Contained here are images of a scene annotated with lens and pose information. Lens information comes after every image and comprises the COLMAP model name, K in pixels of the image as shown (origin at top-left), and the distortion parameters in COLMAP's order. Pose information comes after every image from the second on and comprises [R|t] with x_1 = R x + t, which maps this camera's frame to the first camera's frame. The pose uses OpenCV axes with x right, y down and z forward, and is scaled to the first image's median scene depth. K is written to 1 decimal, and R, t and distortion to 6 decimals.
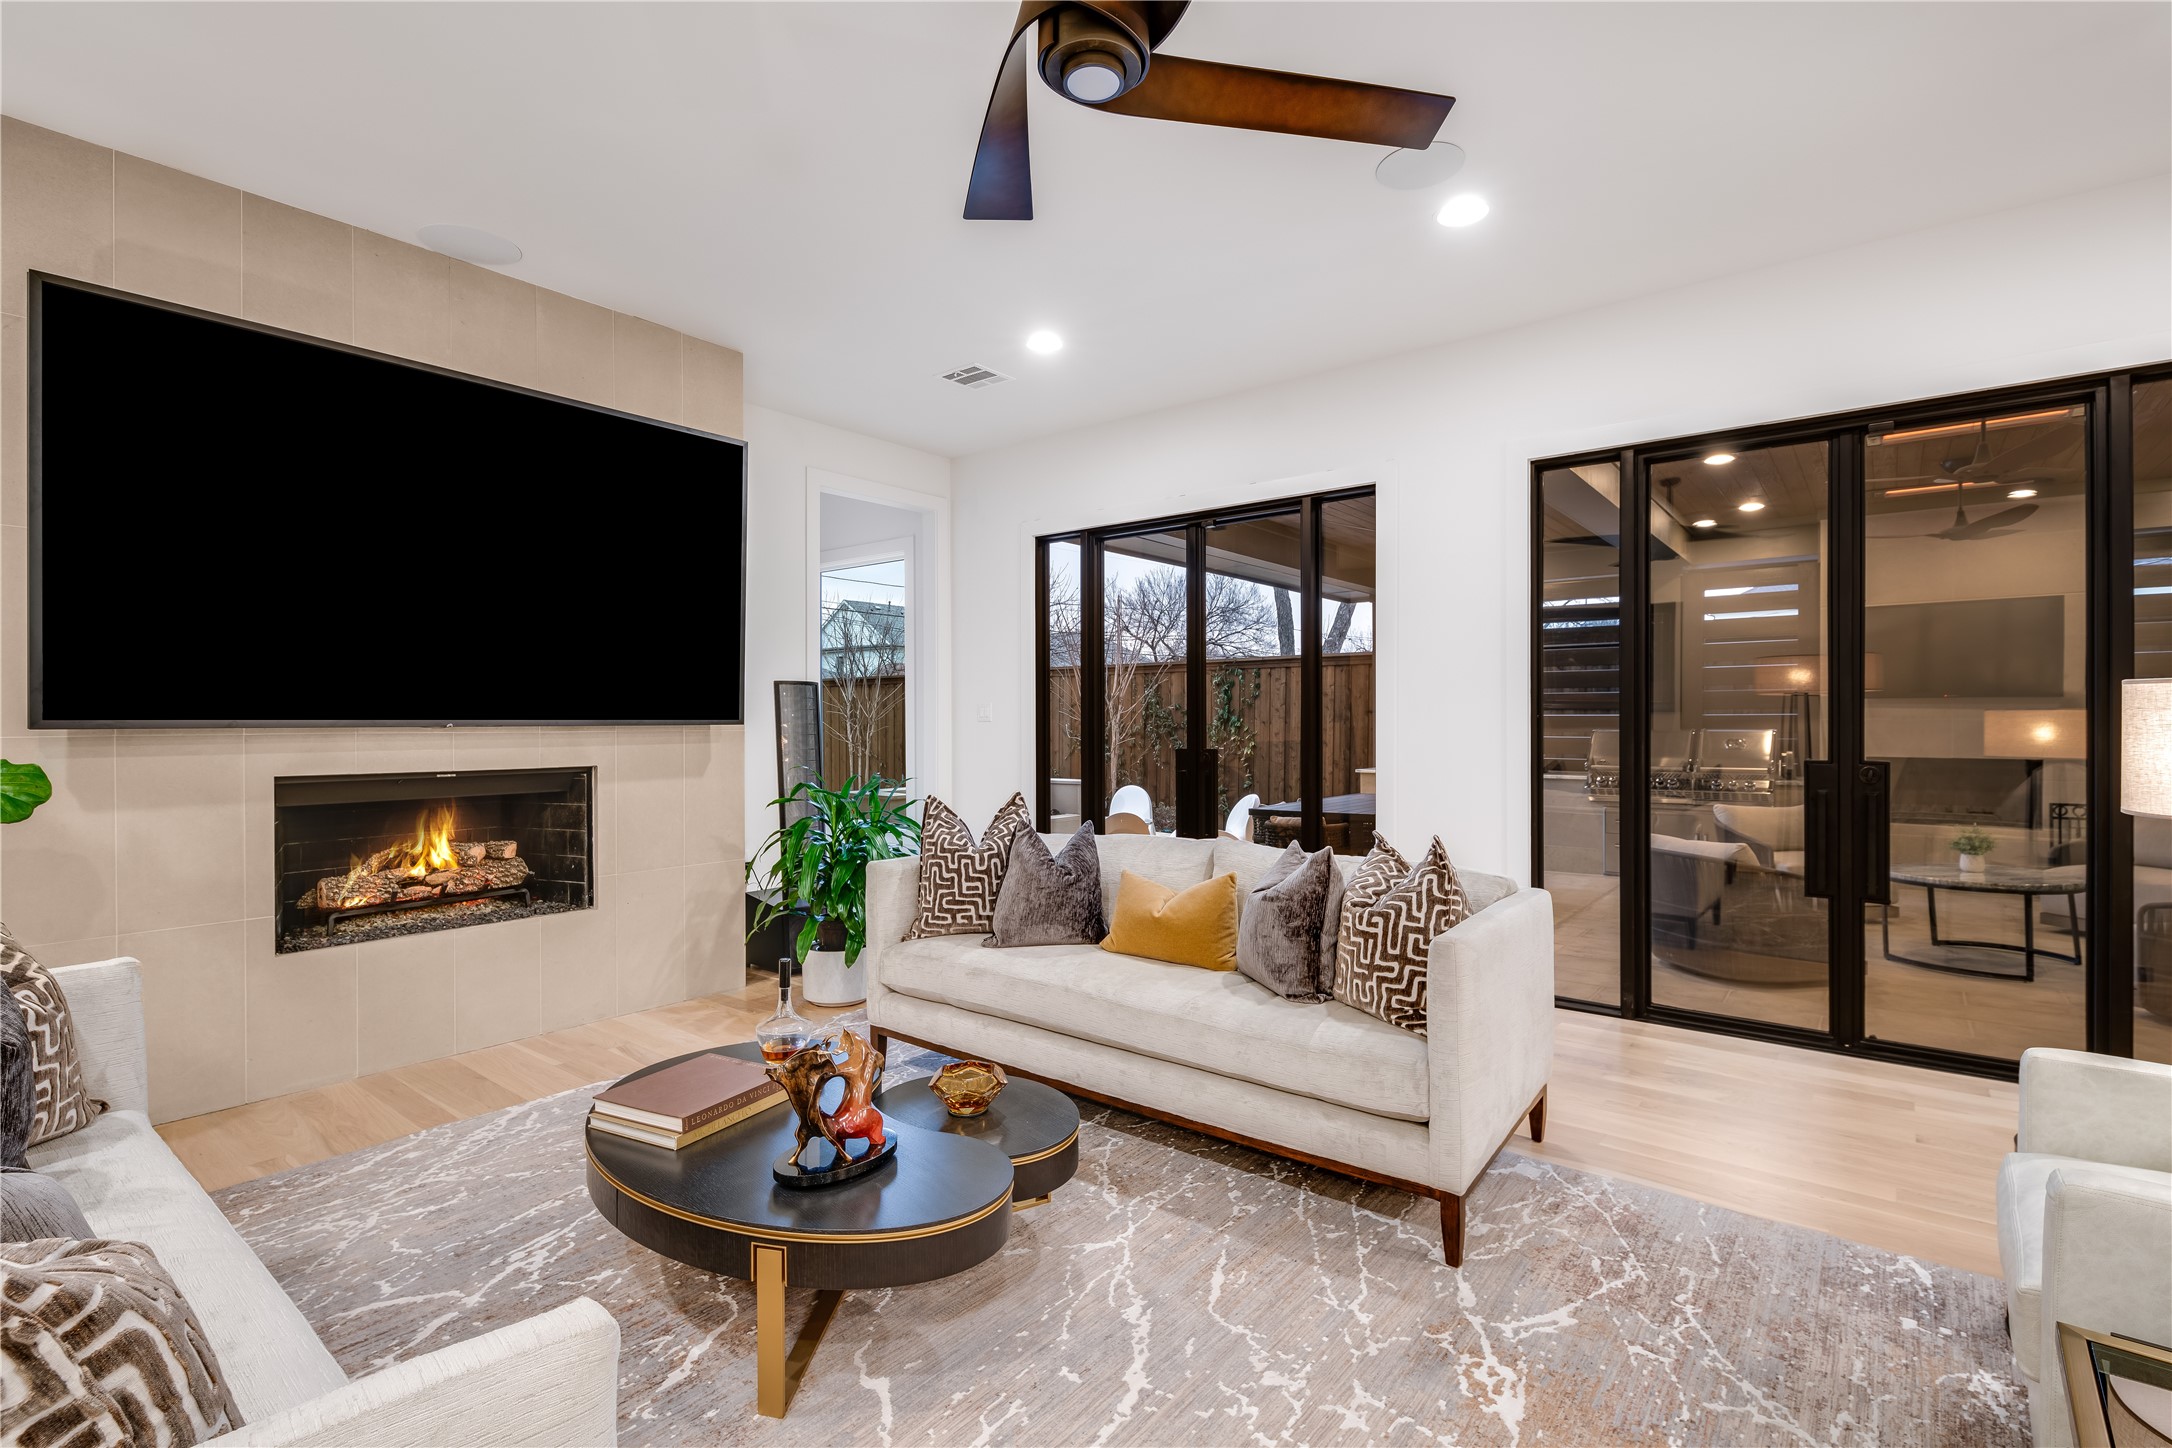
lens RADIAL K [[989.9, 0, 1083.8], [0, 989.9, 720.4], [0, 0, 1]] dist [0.002394, -0.001003]
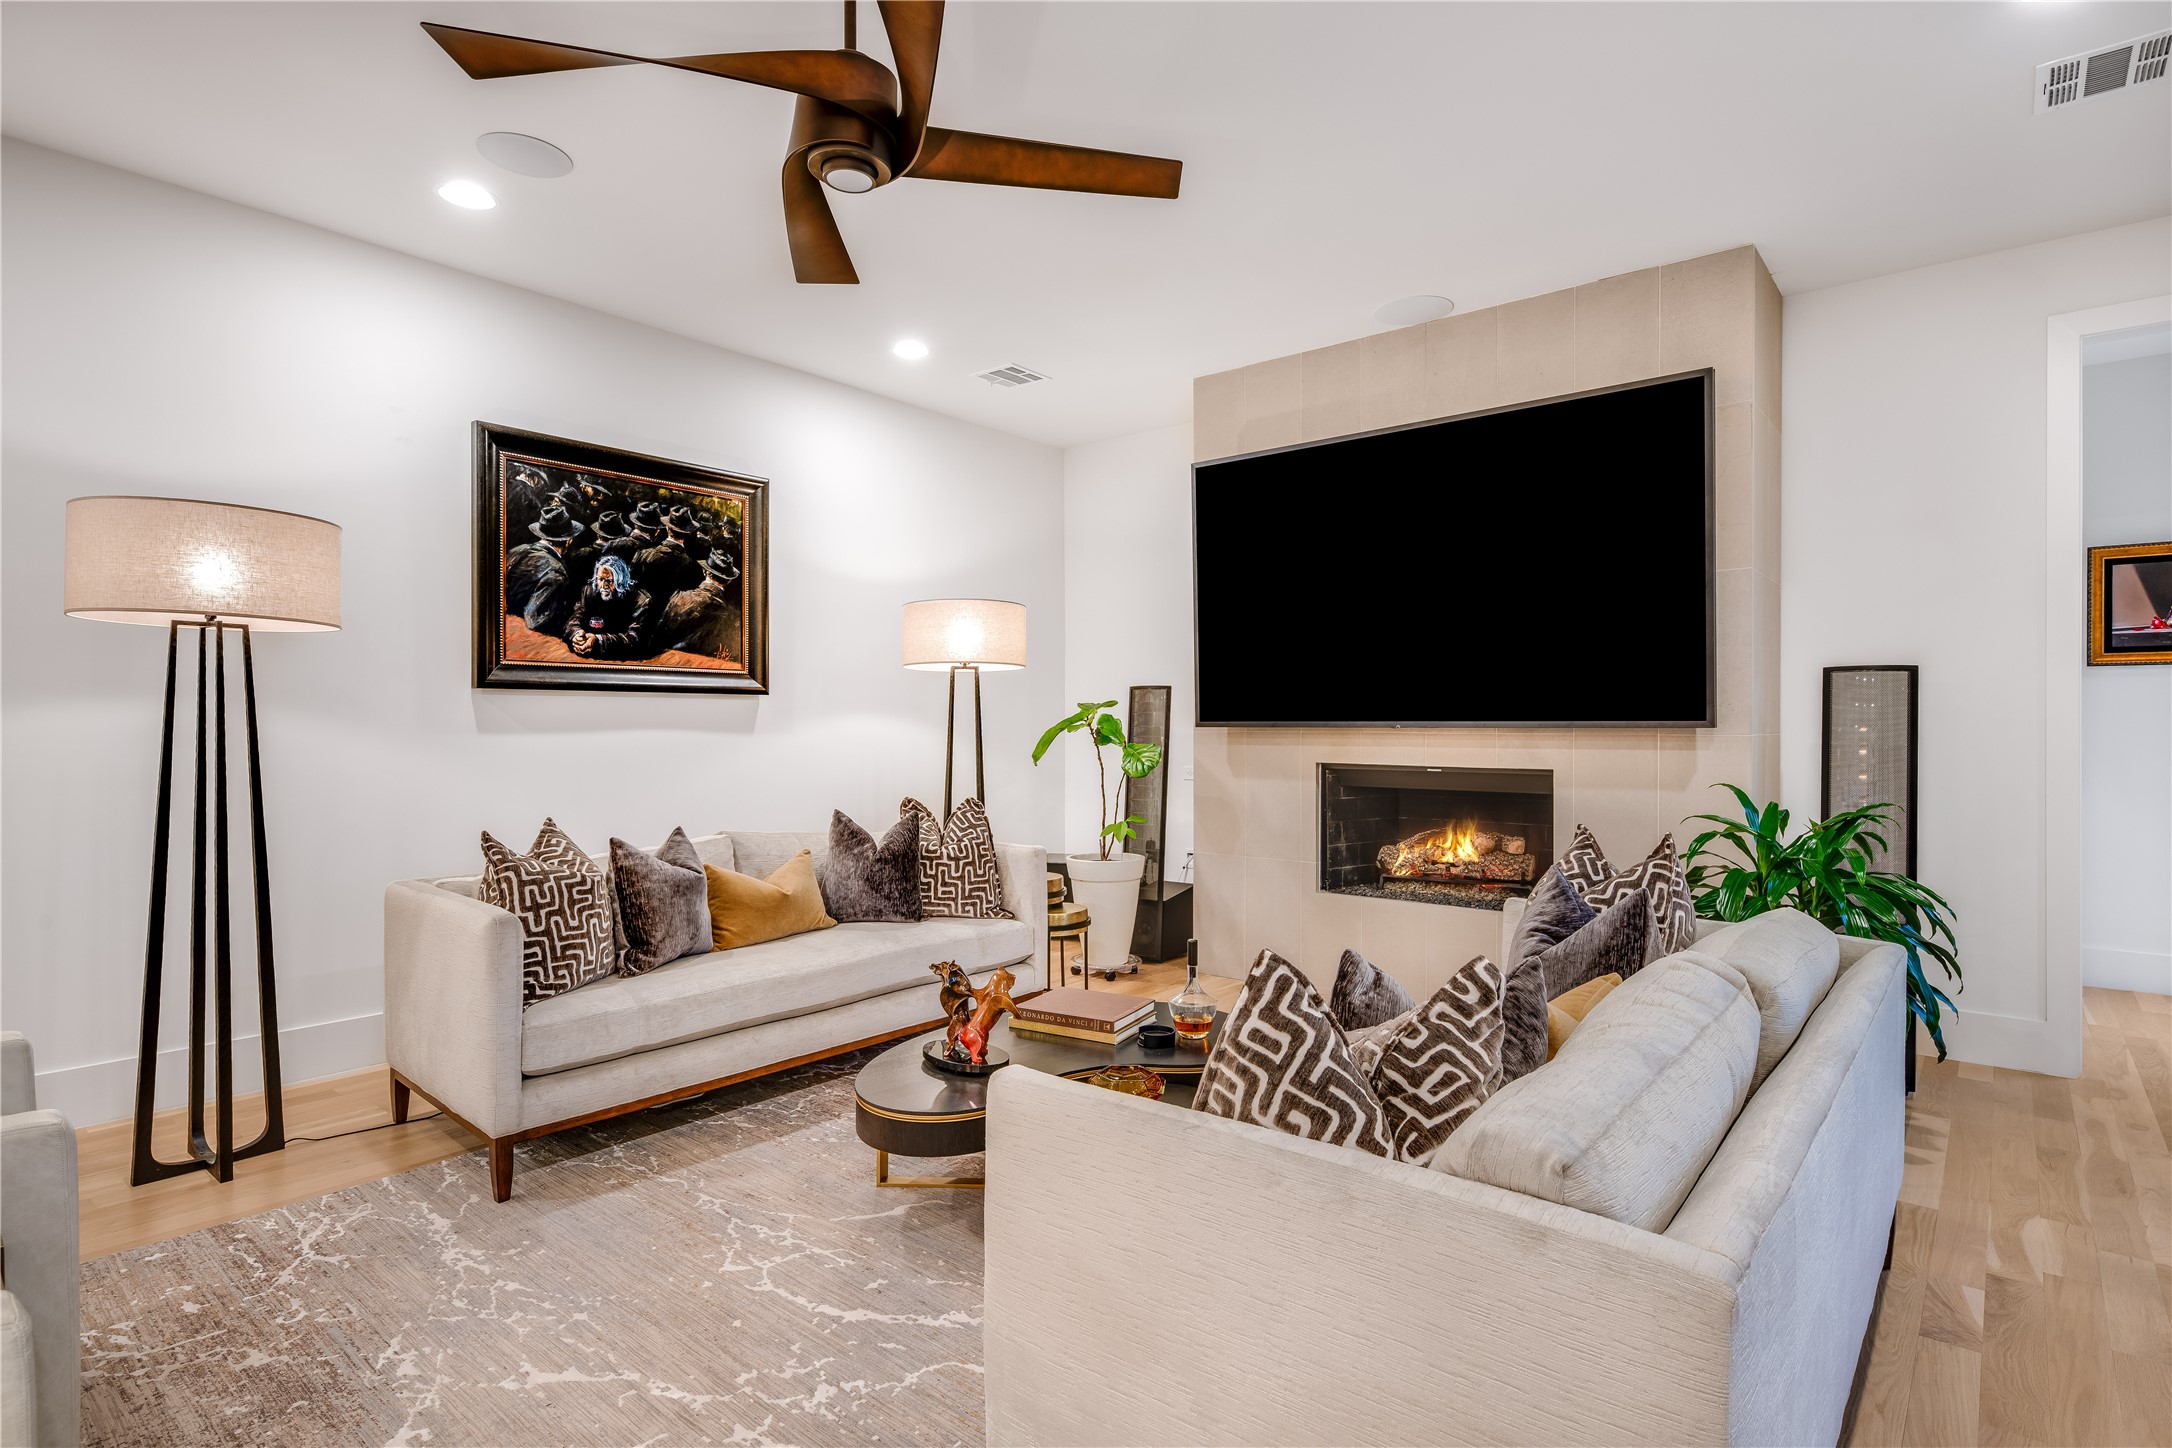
lens RADIAL K [[1052.4, 0, 1097.6], [0, 1052.4, 723.4], [0, 0, 1]] dist [-0.001347, 0.000117]
pose [[0.011792, -0.000277, -0.999930, 0.673622], [-0.000378, 1.000000, -0.000281, 0.001769], [0.999930, 0.000382, 0.011792, 0.685943]]
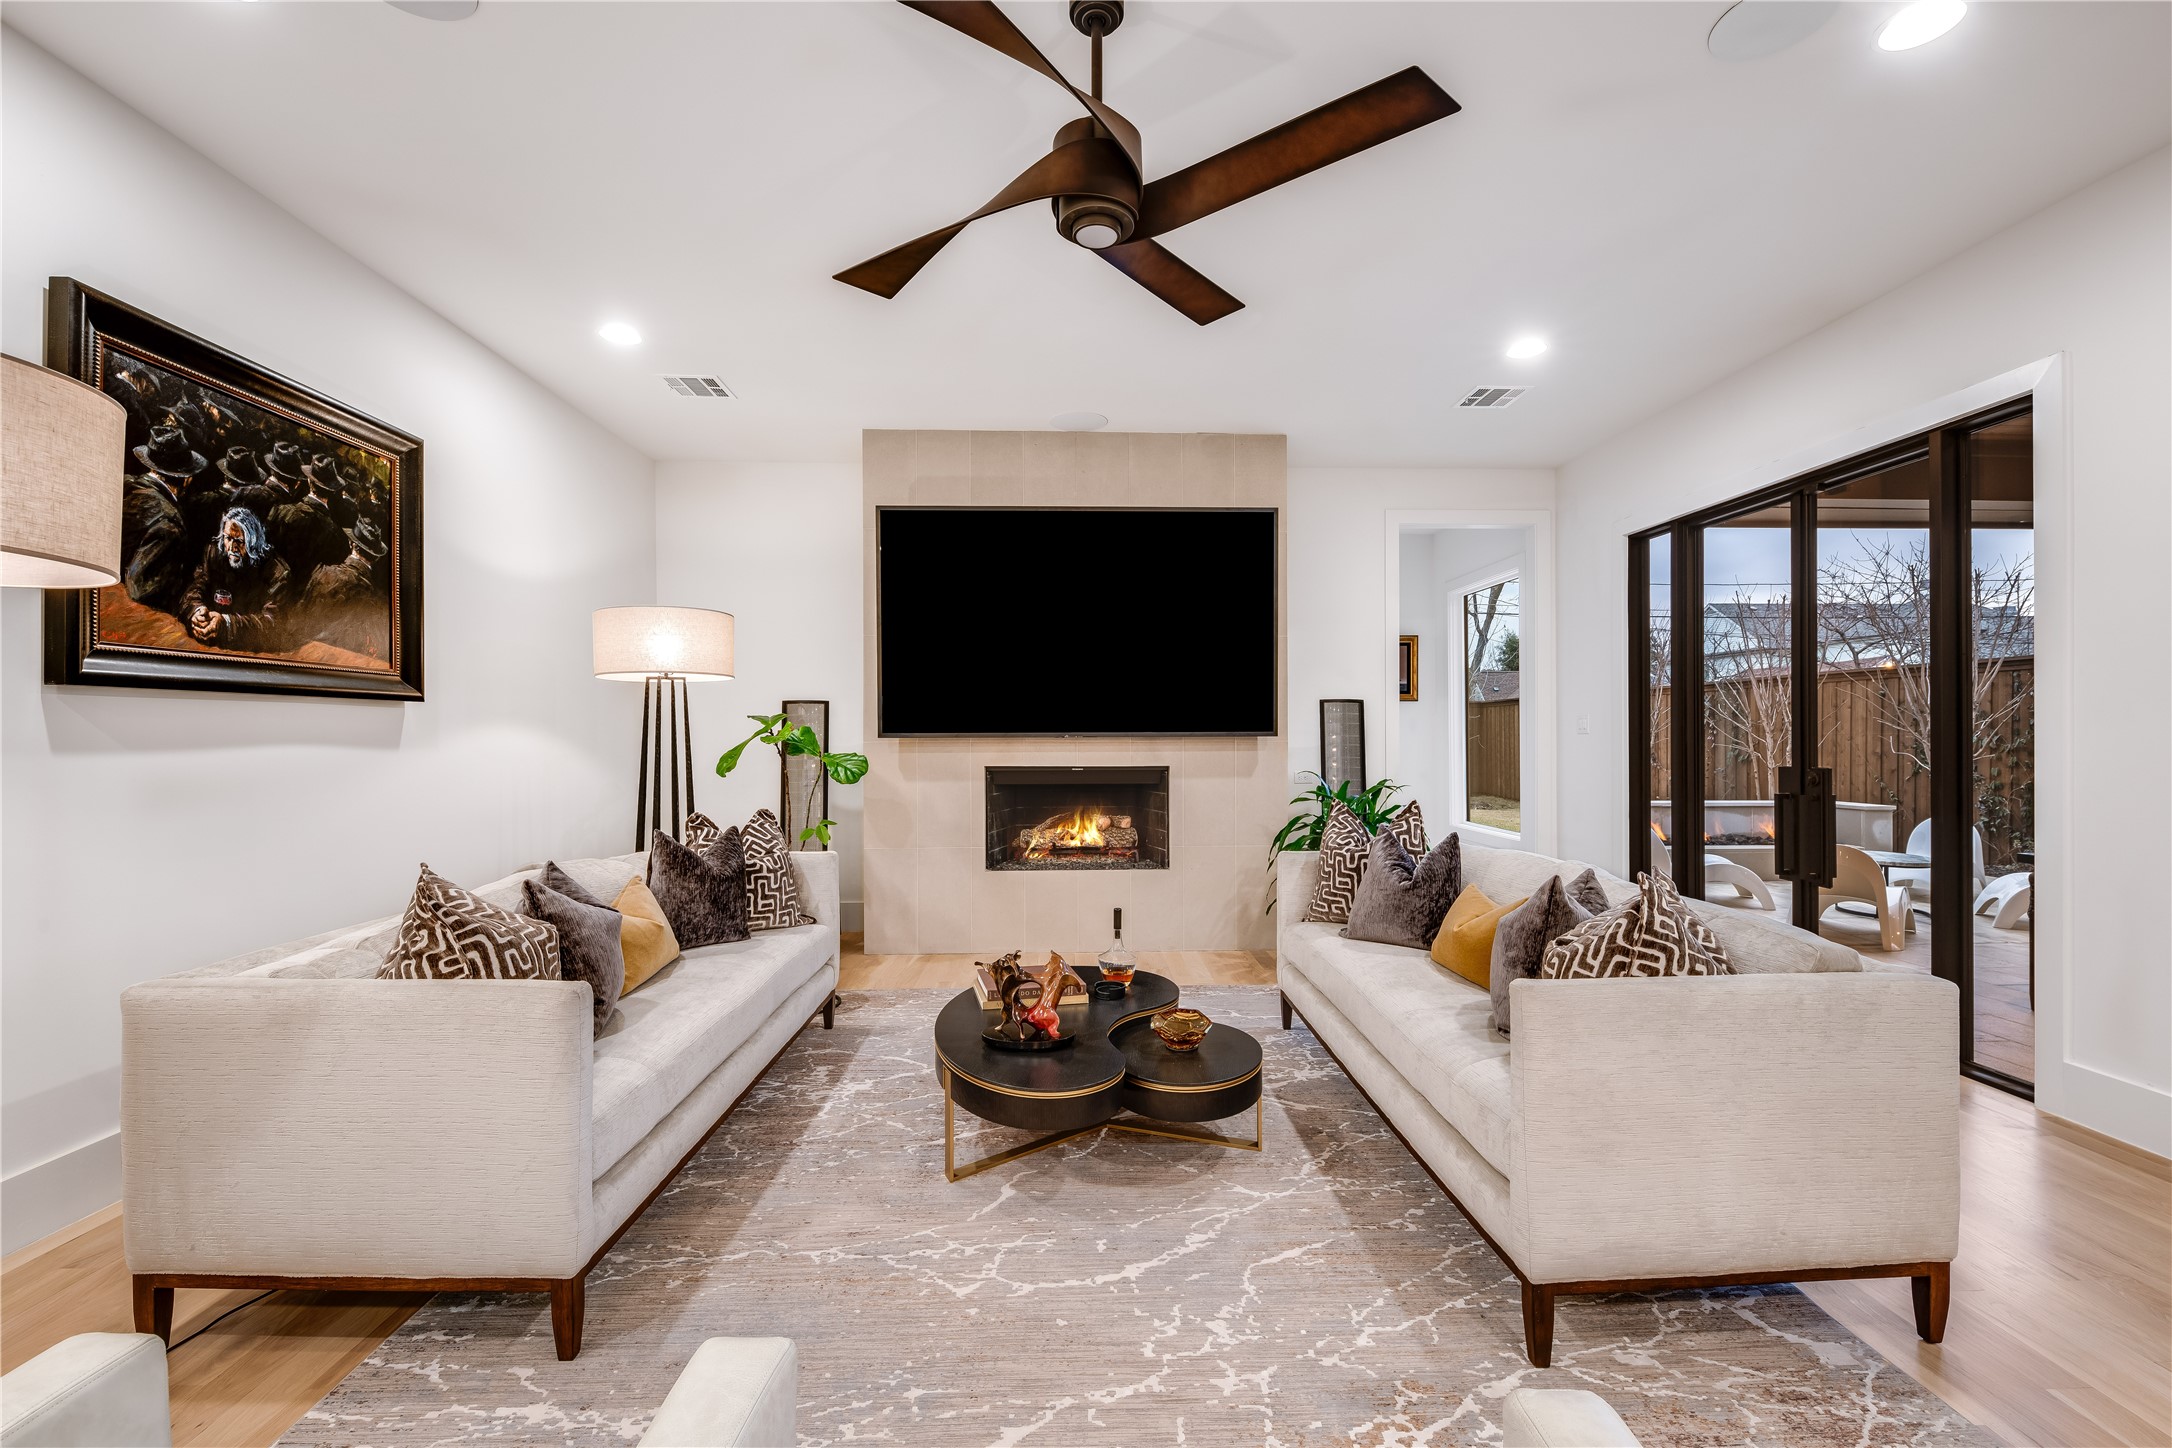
lens RADIAL K [[882.5, 0, 1086.0], [0, 882.5, 731.3], [0, 0, 1]] dist [0.000527, -0.001381]
pose [[0.657628, -0.002449, -0.753339, 0.458621], [0.001917, 0.999997, -0.001578, -0.000971], [0.753340, -0.000406, 0.657631, 0.129696]]
